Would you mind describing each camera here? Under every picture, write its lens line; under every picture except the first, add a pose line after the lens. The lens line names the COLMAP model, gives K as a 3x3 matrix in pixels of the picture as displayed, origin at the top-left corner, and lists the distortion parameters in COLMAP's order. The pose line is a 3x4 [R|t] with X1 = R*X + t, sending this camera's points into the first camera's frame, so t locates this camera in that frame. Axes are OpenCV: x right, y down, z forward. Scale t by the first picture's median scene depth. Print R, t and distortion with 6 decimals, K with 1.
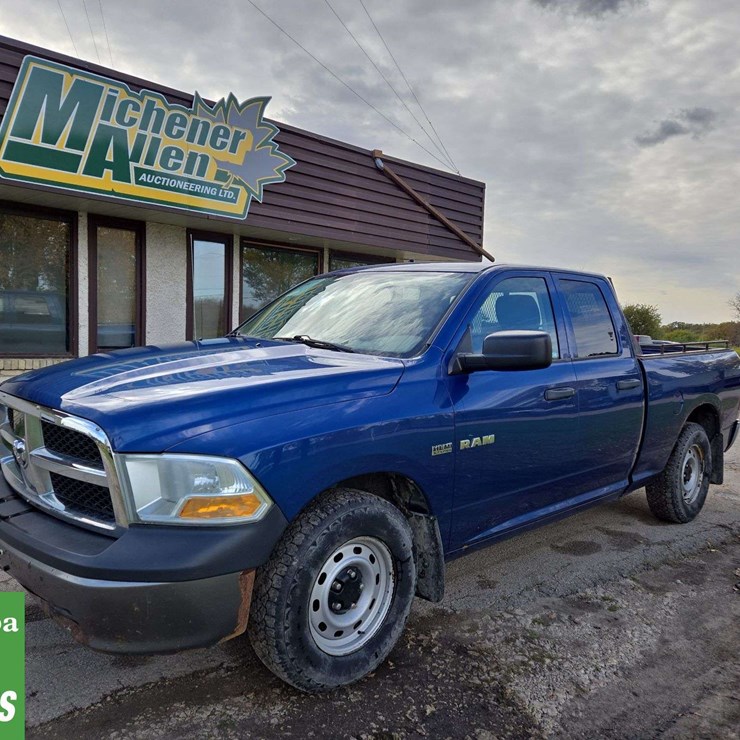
lens RADIAL K [[651.4, 0, 371.5], [0, 651.4, 376.3], [0, 0, 1]] dist [0.078537, -0.065407]
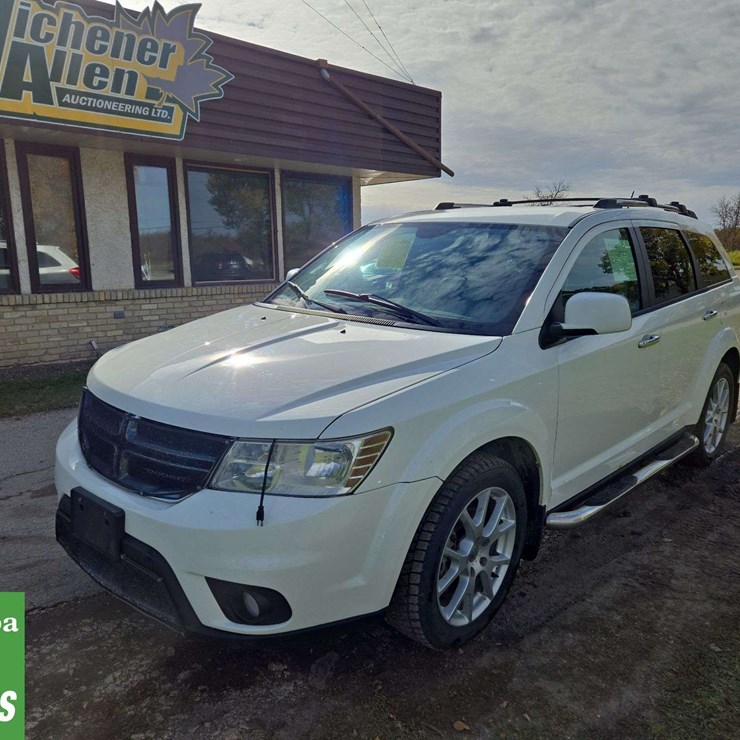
lens RADIAL K [[651.4, 0, 370.1], [0, 651.4, 372.6], [0, 0, 1]] dist [0.078537, -0.065407]
pose [[0.998718, -0.048224, 0.015387, 0.051034], [0.046300, 0.993134, 0.107428, 0.006644], [-0.020462, -0.106578, 0.994094, 0.001048]]
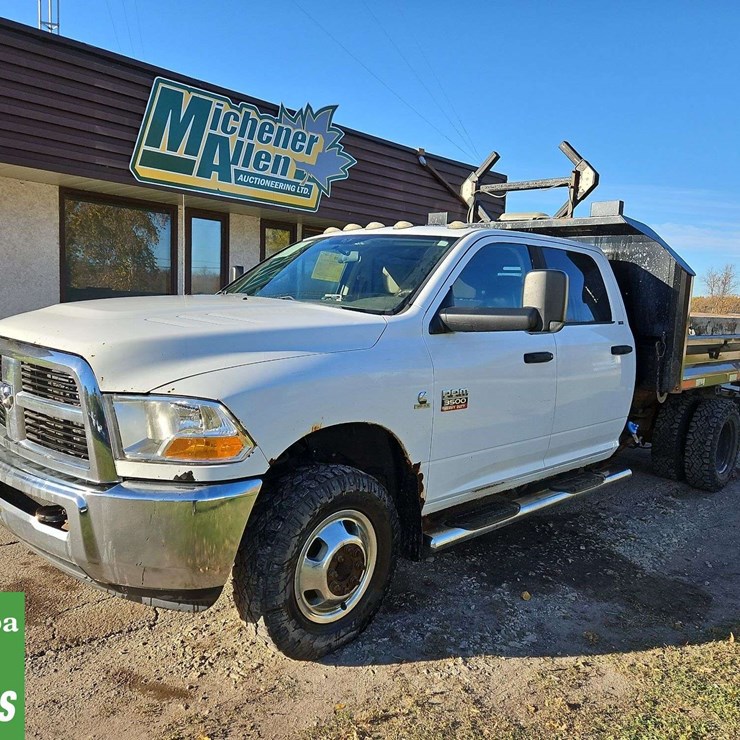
lens RADIAL K [[651.4, 0, 370.3], [0, 651.4, 365.7], [0, 0, 1]] dist [0.078537, -0.065407]
pose [[0.999387, 0.000852, 0.035011, -0.143955], [-0.001689, 0.999714, 0.023865, 0.004510], [-0.034981, -0.023910, 0.999102, -0.169855]]
